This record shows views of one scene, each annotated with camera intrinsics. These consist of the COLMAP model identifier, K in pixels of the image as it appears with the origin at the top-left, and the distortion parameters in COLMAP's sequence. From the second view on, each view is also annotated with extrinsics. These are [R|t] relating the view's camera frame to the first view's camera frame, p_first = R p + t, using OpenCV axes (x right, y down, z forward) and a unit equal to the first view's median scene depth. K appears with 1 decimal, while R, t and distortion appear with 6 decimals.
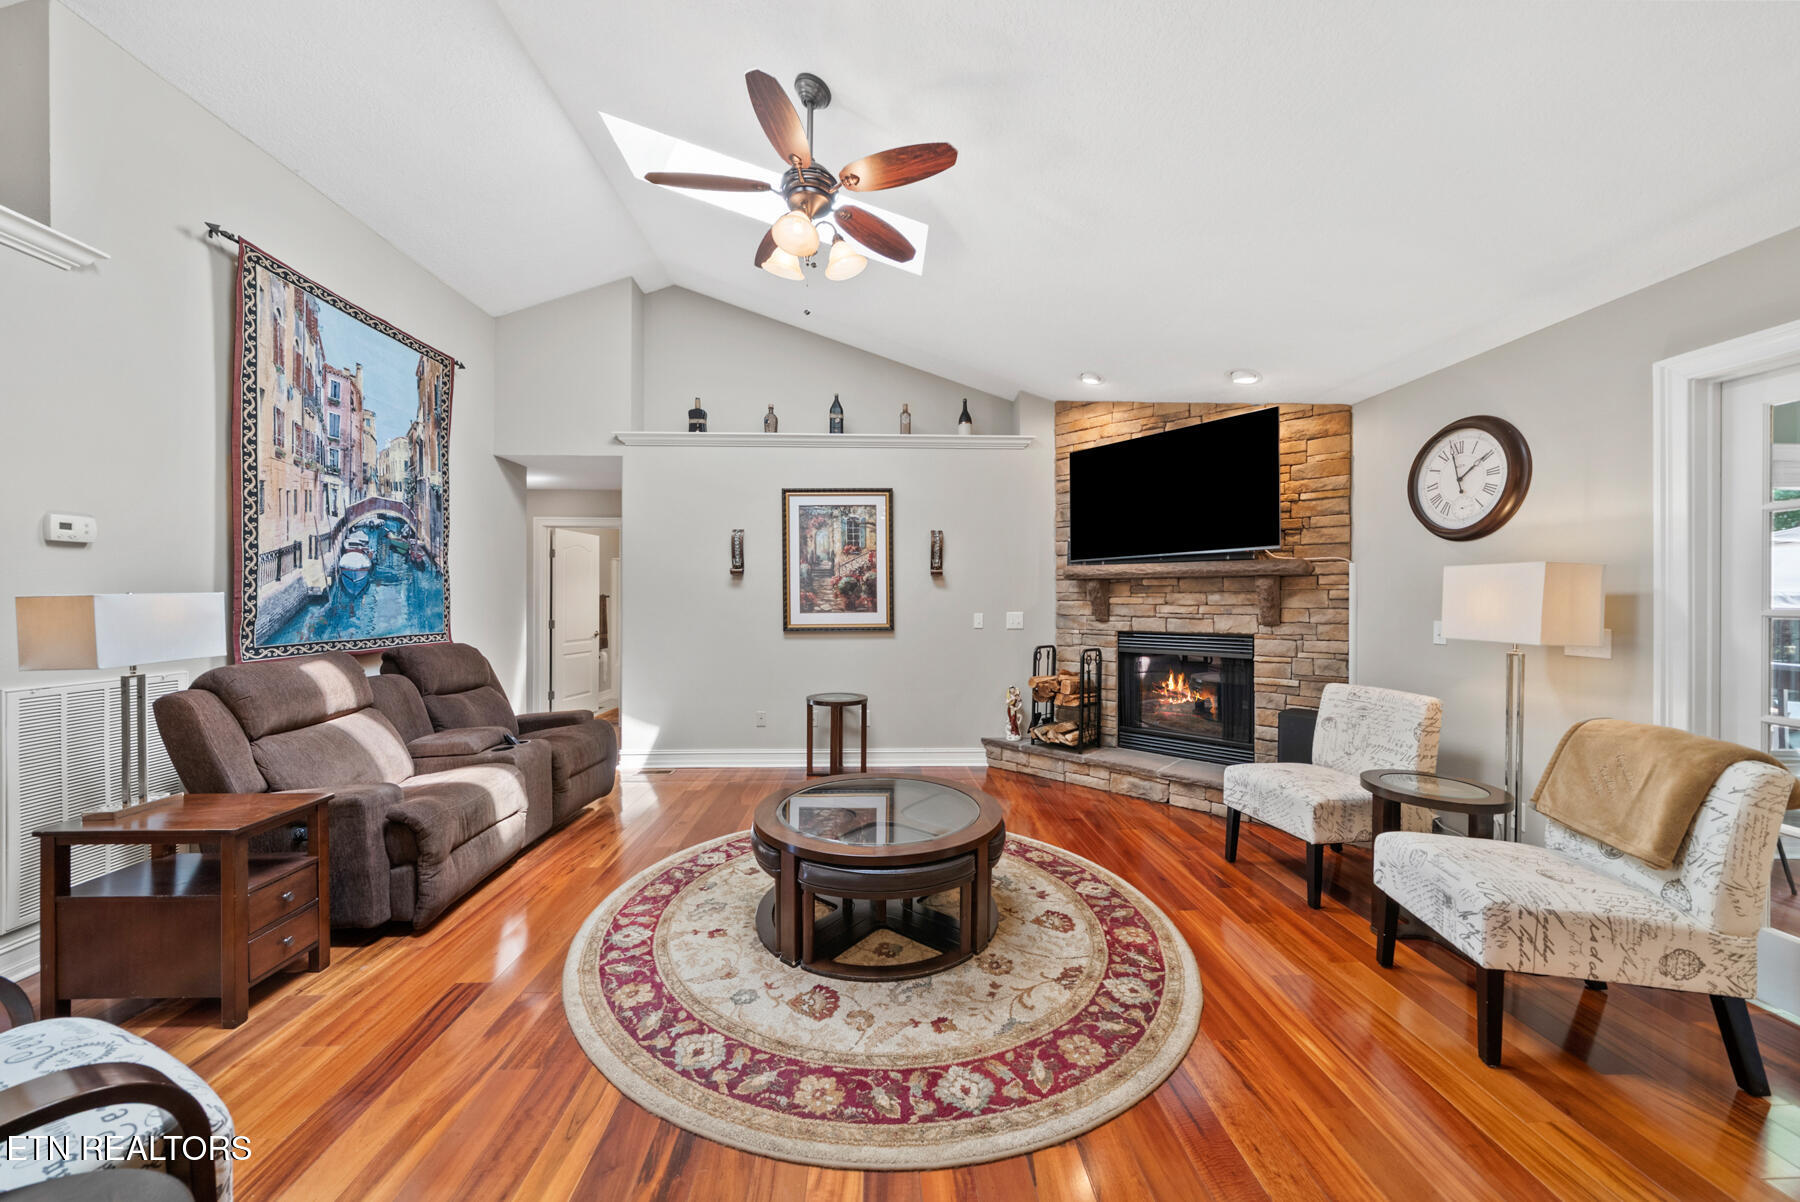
lens RADIAL K [[629.0, 0, 899.1], [0, 629.0, 603.7], [0, 0, 1]] dist [-0.001941, -0.000114]
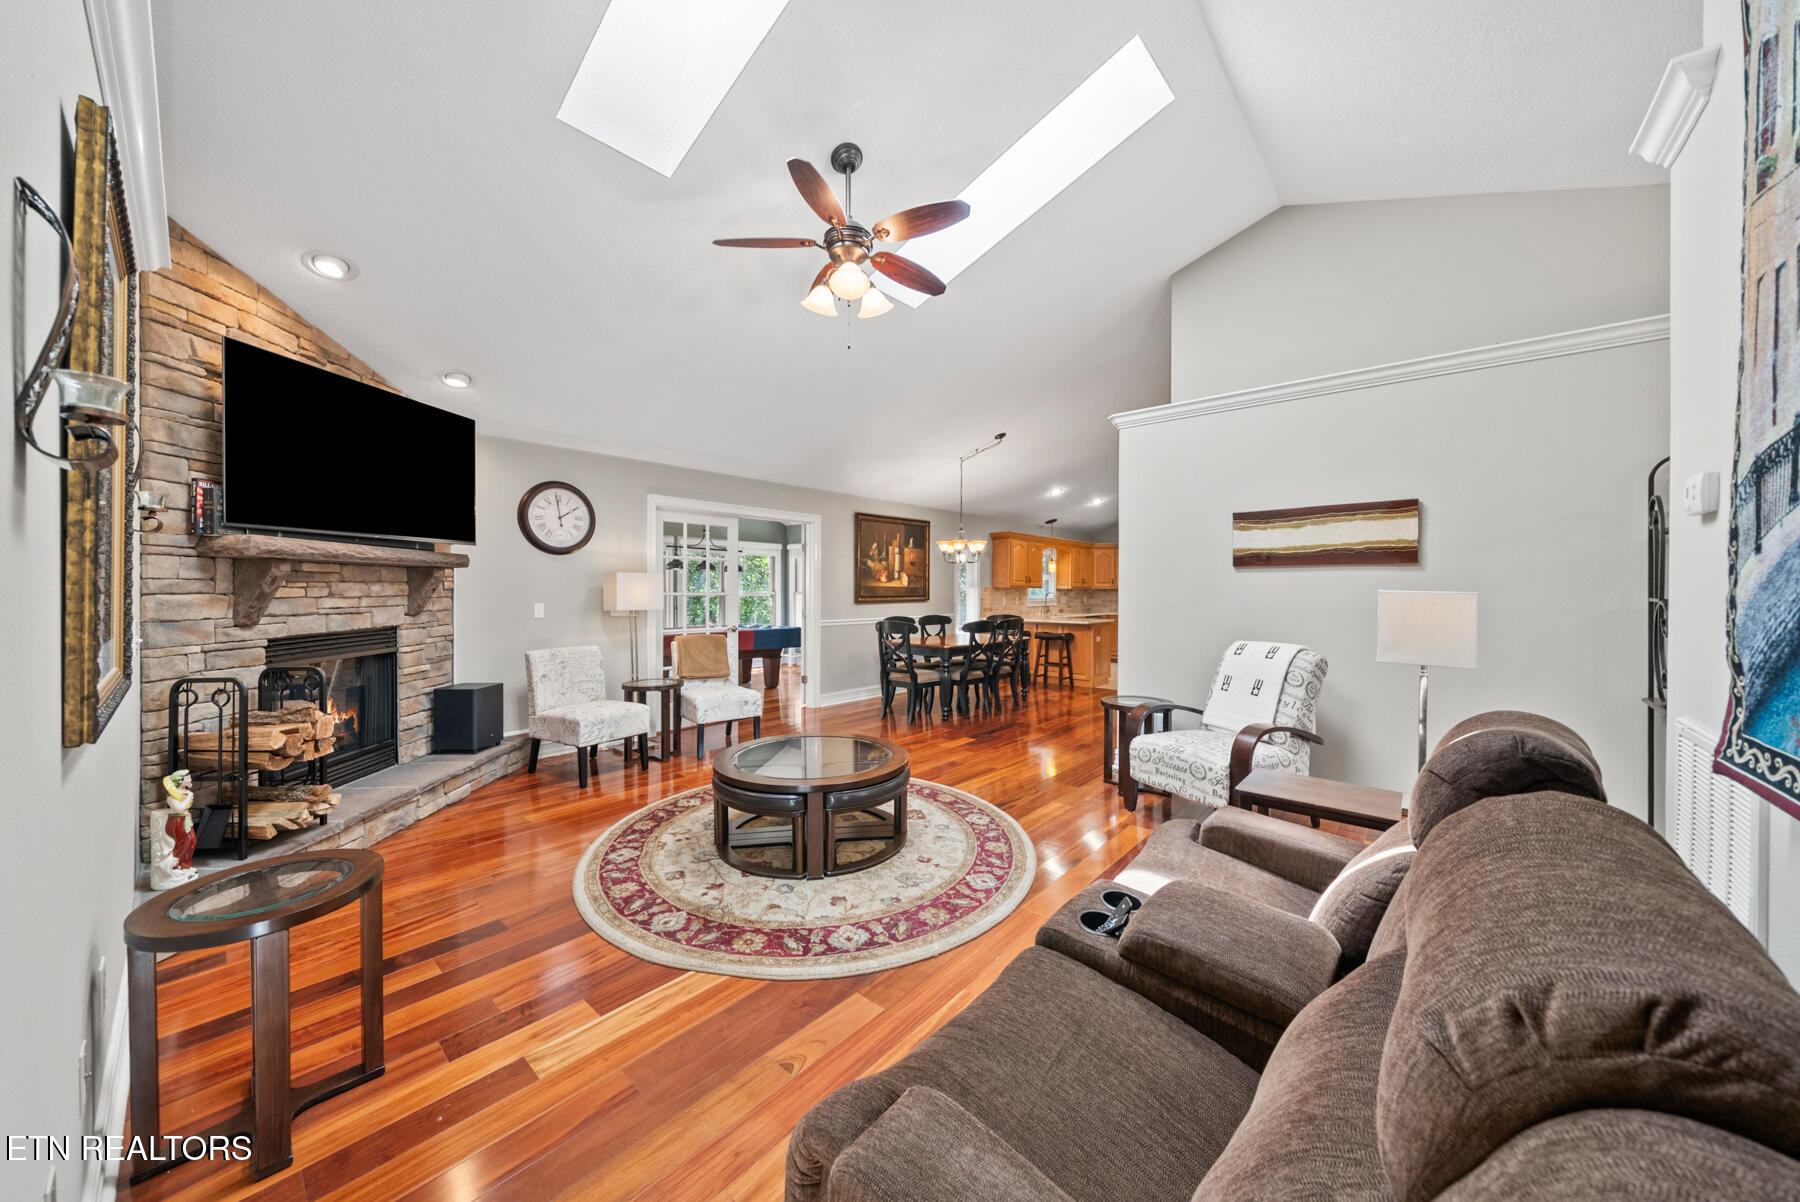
lens RADIAL K [[622.5, 0, 894.4], [0, 622.5, 597.3], [0, 0, 1]] dist [-0.000479, -0.000071]
pose [[-0.726298, -0.014691, 0.687223, -0.711599], [0.000028, 0.999771, 0.021402, -0.017239], [-0.687380, 0.015563, -0.726132, 1.260529]]
